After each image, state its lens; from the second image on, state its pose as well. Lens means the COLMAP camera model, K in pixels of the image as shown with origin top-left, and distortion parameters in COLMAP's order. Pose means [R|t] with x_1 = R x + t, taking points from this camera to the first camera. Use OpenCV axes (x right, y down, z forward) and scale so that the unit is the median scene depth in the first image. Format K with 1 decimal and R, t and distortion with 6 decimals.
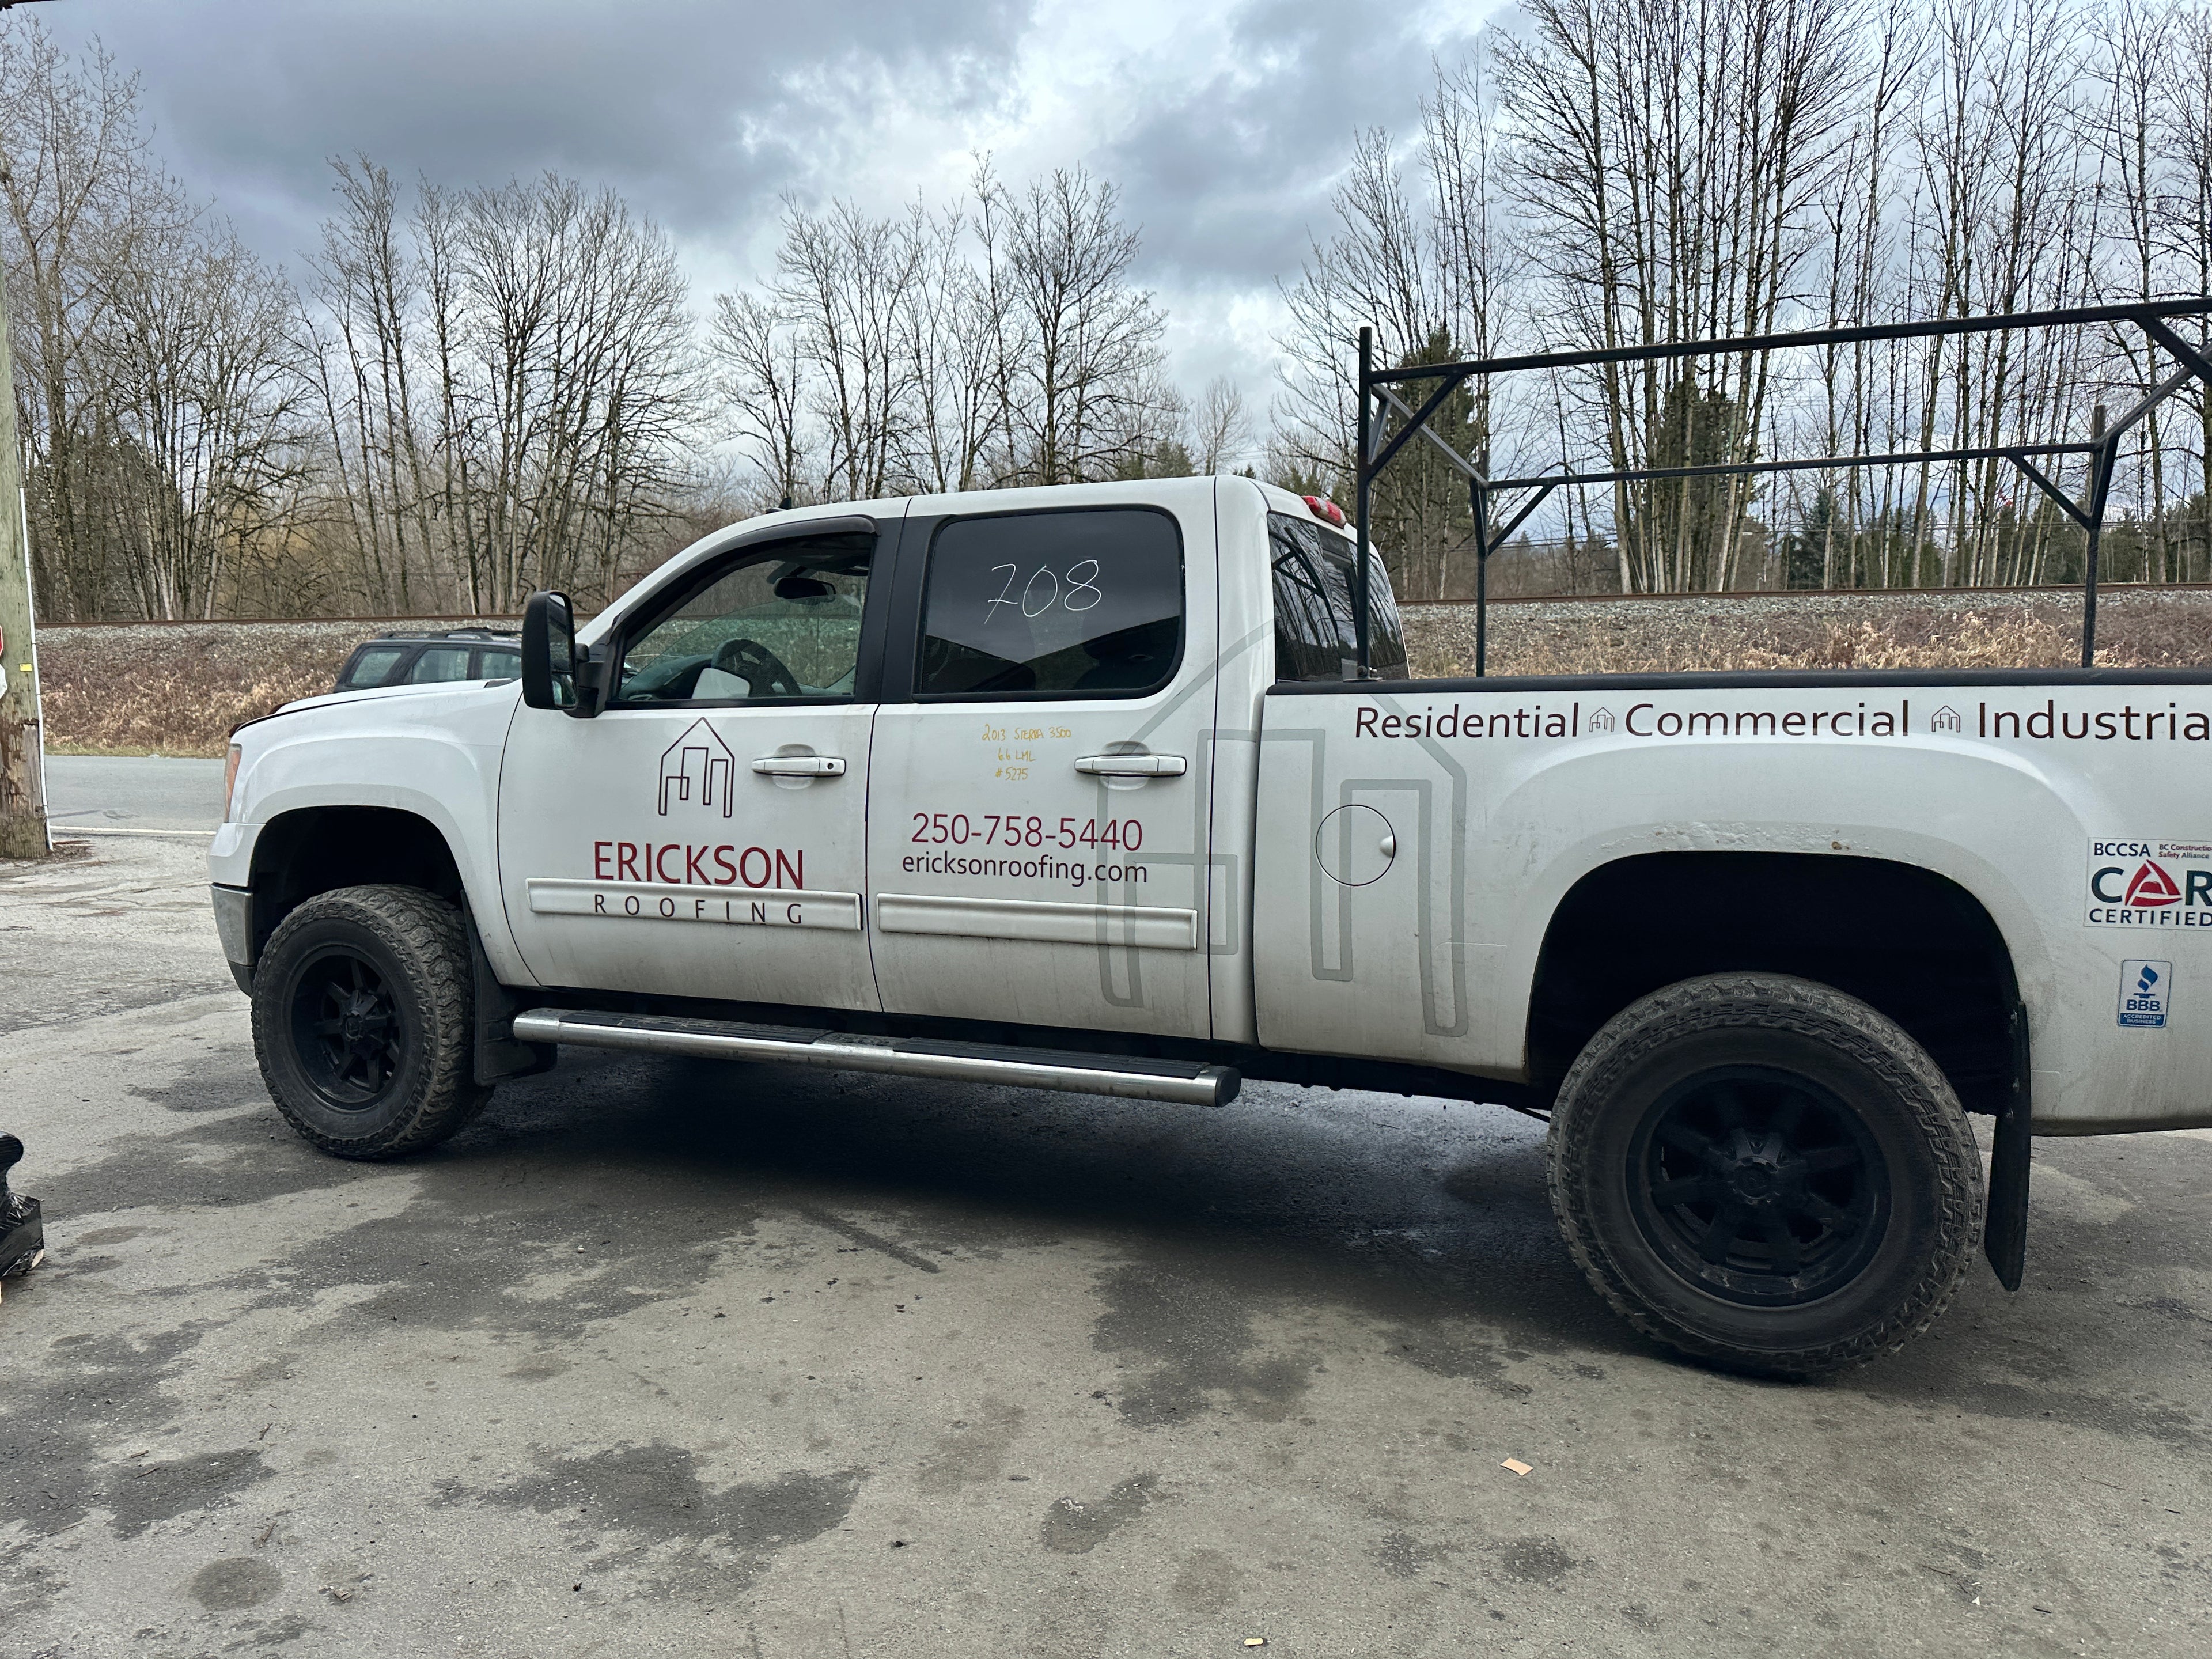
lens RADIAL K [[1546.0, 0, 1143.9], [0, 1546.0, 834.9], [0, 0, 1]] dist [0.035786, -0.044511]
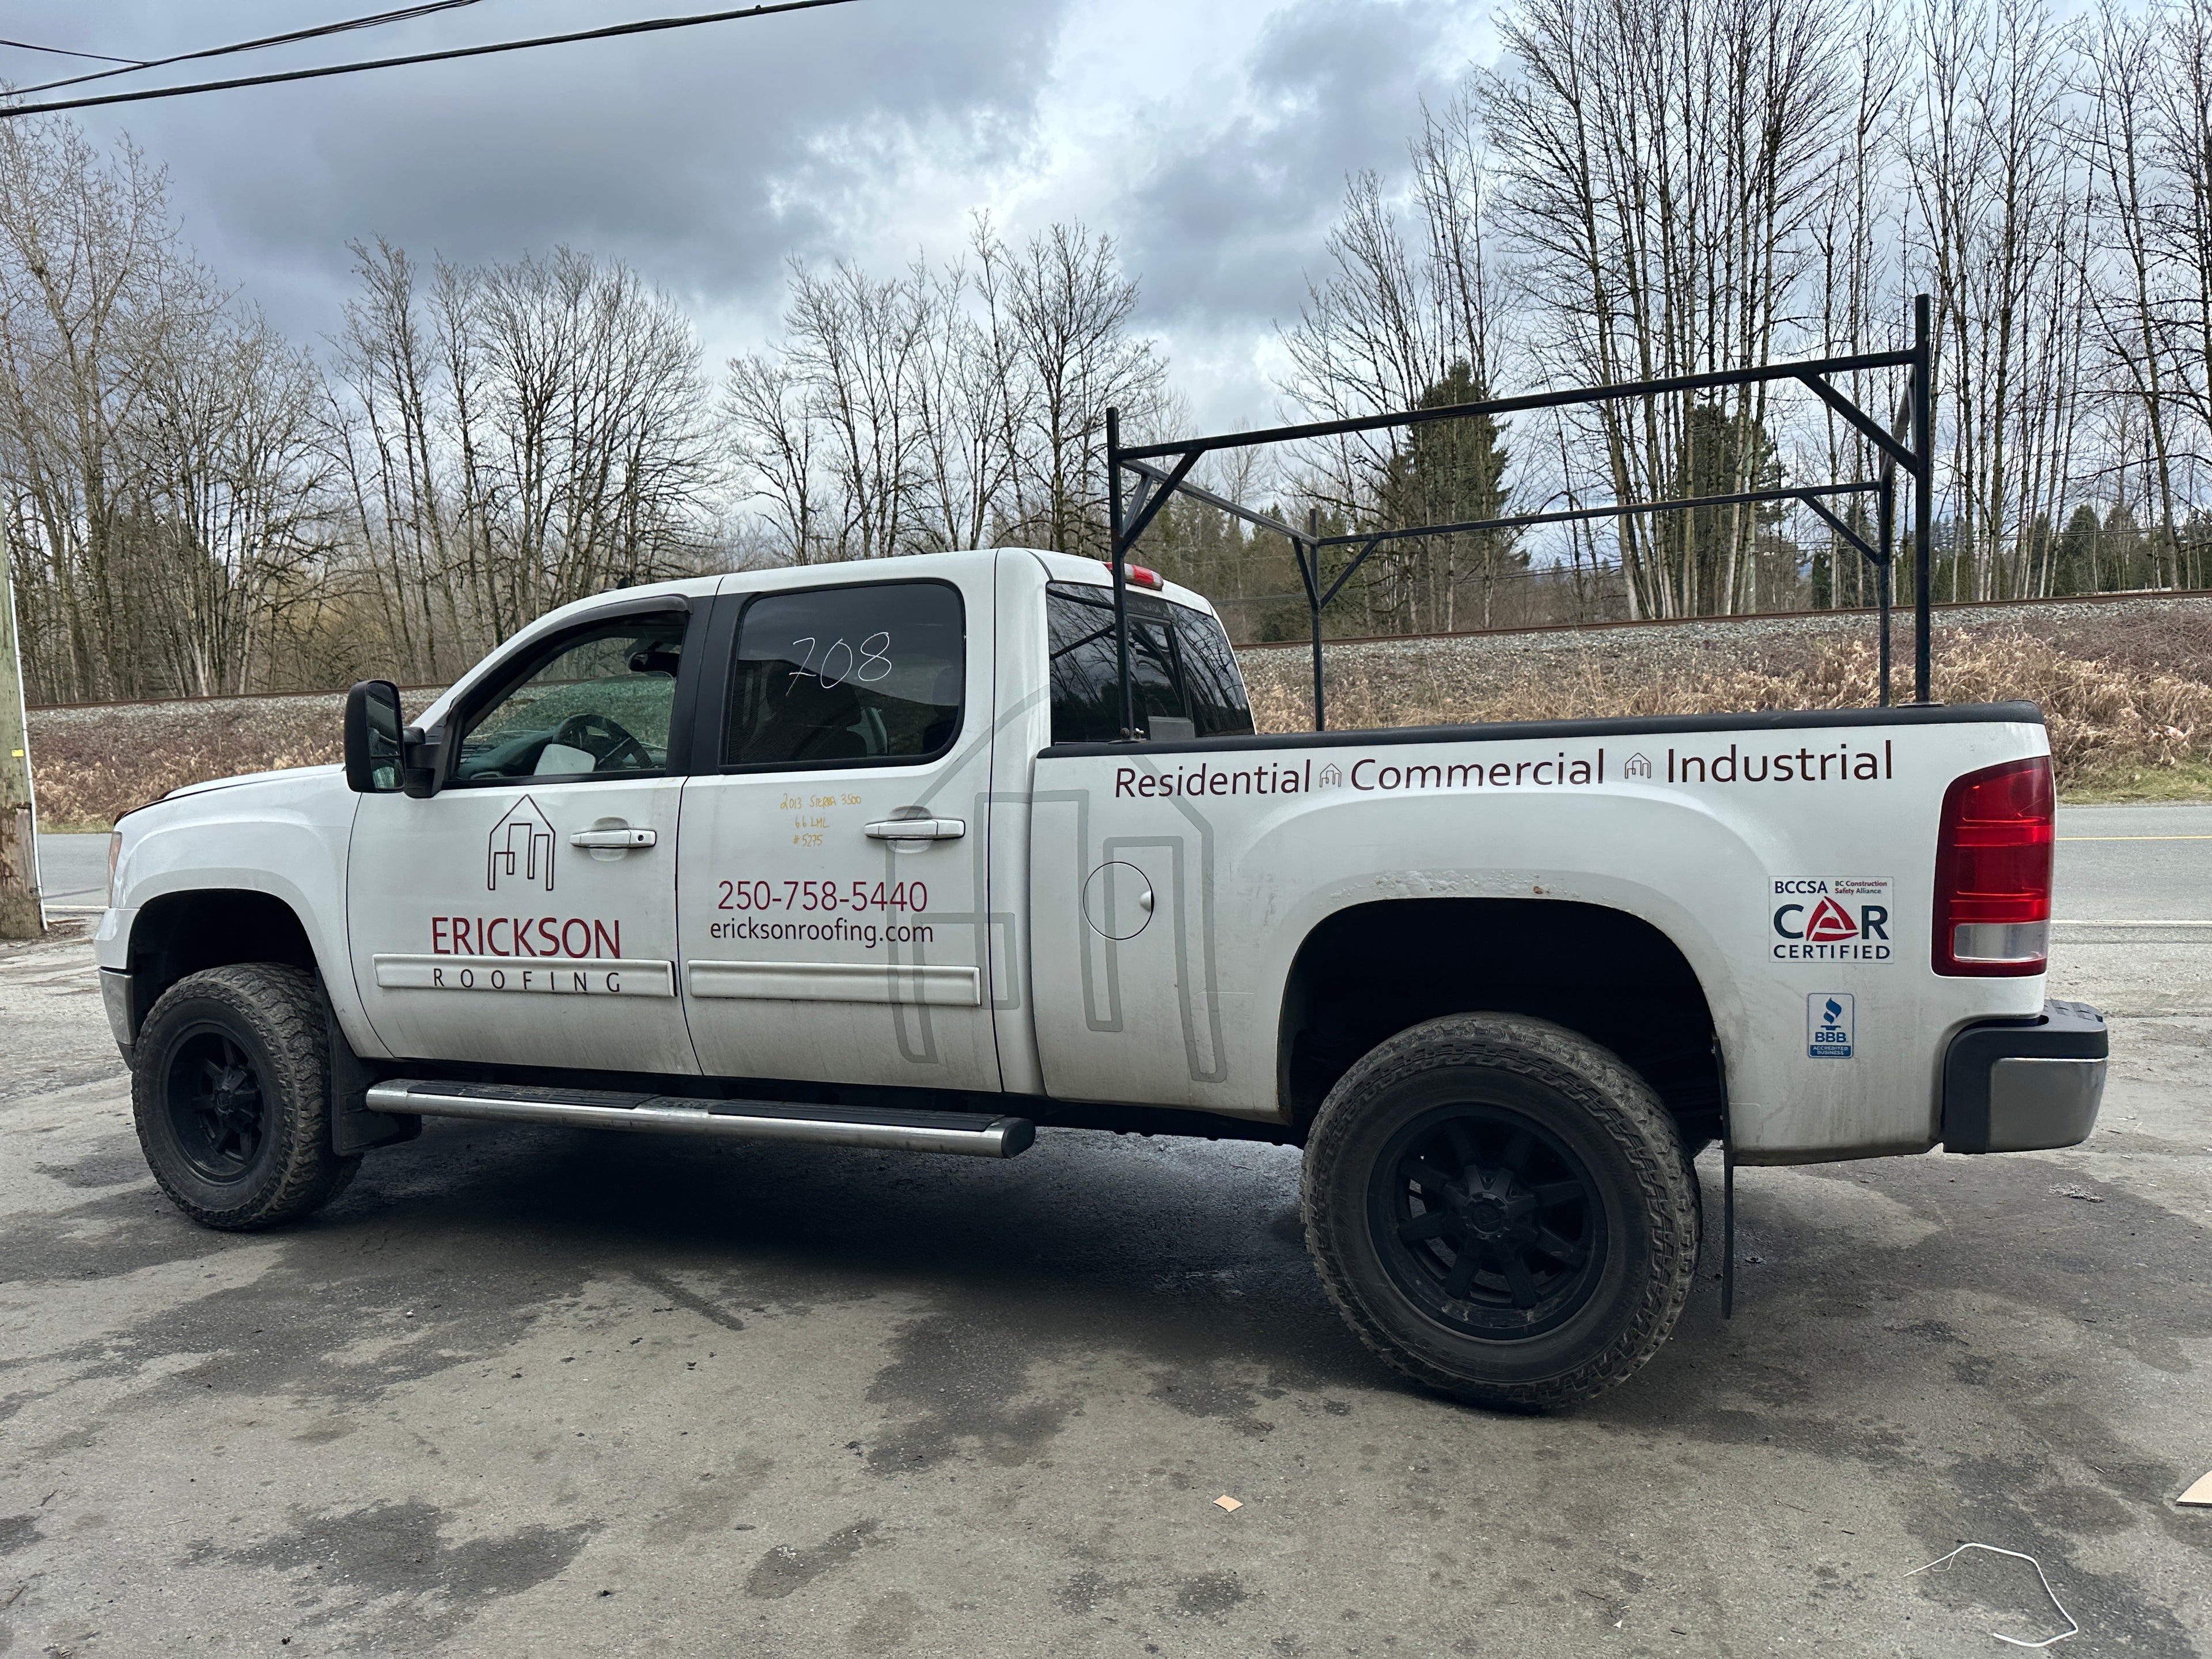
lens RADIAL K [[1546.0, 0, 1156.9], [0, 1546.0, 837.1], [0, 0, 1]] dist [0.035786, -0.044511]
pose [[0.999259, -0.032803, -0.020151, 0.125479], [0.032311, 0.999182, -0.024309, -0.006945], [0.020932, 0.023640, 0.999501, -0.024197]]
